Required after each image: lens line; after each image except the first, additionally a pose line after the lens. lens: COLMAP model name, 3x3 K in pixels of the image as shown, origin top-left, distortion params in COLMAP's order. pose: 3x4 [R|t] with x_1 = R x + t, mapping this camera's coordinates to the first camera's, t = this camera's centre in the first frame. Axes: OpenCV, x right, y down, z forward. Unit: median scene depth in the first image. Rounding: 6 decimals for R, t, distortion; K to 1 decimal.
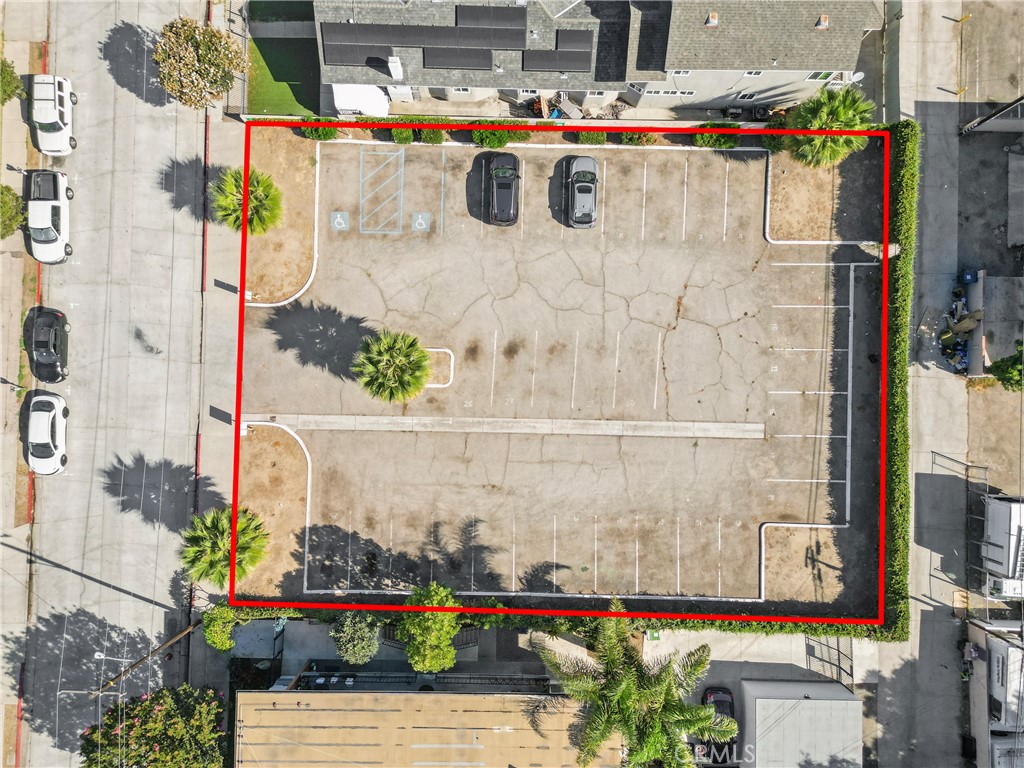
lens RADIAL K [[728.1, 0, 504.1], [0, 728.1, 385.6], [0, 0, 1]] dist [0.059386, -0.034878]
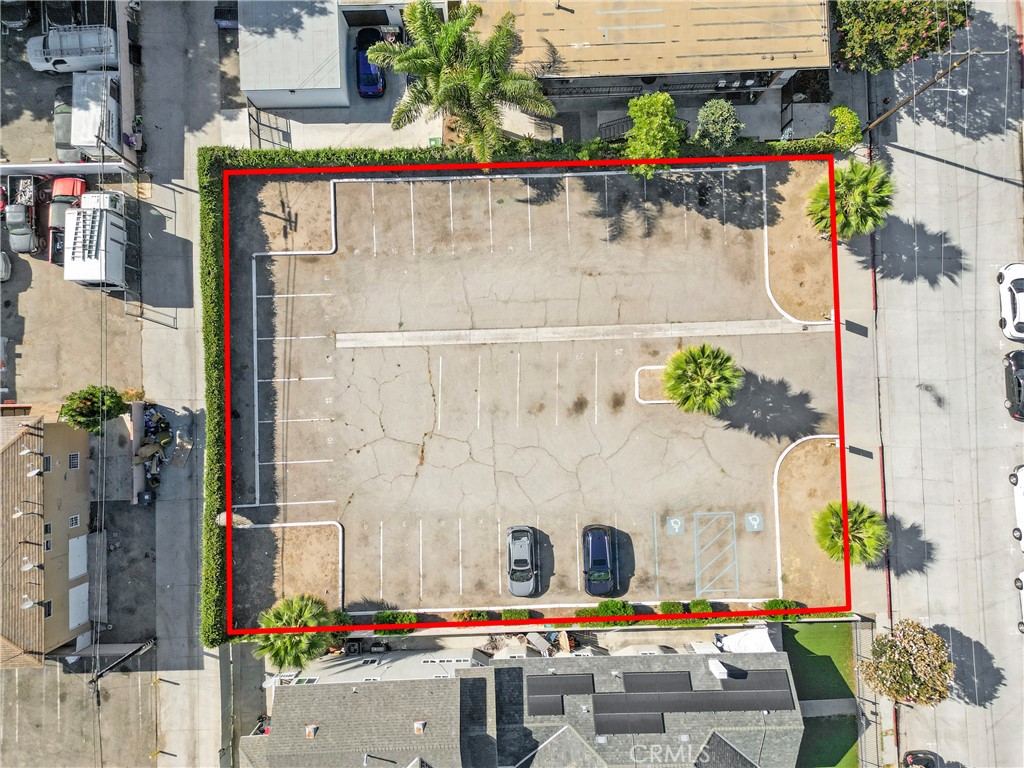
lens RADIAL K [[728.1, 0, 503.1], [0, 728.1, 387.7], [0, 0, 1]] dist [0.059386, -0.034878]
pose [[-0.998631, 0.050945, -0.011830, 0.135299], [-0.051503, -0.997266, 0.052988, -0.074462], [-0.009098, 0.053525, 0.998525, -0.041059]]
